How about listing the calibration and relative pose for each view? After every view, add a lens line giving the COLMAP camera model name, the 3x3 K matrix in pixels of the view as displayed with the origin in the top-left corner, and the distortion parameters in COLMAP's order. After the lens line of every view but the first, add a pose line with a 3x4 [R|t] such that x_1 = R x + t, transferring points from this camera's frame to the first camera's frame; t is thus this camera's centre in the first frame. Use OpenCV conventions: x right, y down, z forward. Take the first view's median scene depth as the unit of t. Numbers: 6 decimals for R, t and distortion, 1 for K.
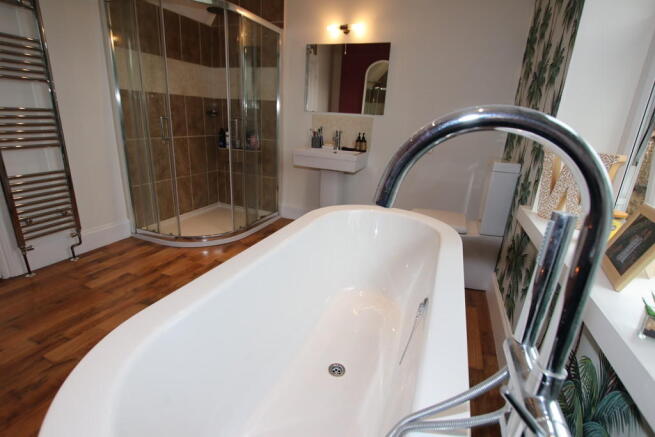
lens RADIAL K [[308.8, 0, 327.0], [0, 308.8, 217.9], [0, 0, 1]] dist [-0.029408, -0.000008]
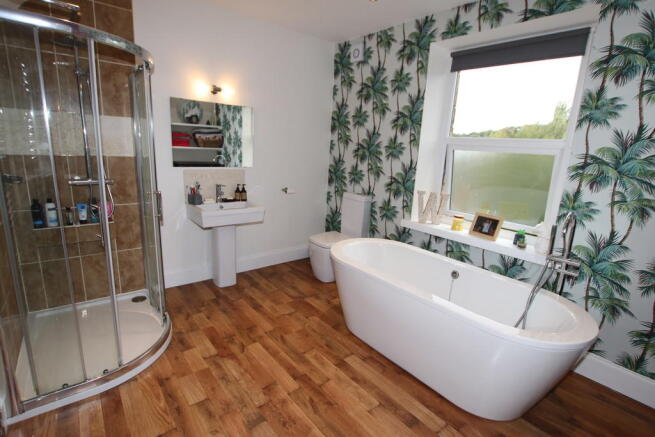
lens RADIAL K [[308.8, 0, 326.0], [0, 308.8, 219.0], [0, 0, 1]] dist [-0.029408, -0.000008]
pose [[0.487031, -0.217865, 0.845775, -0.682194], [0.246324, 0.963340, 0.106305, -0.195208], [-0.837929, 0.156560, 0.522842, 0.187319]]
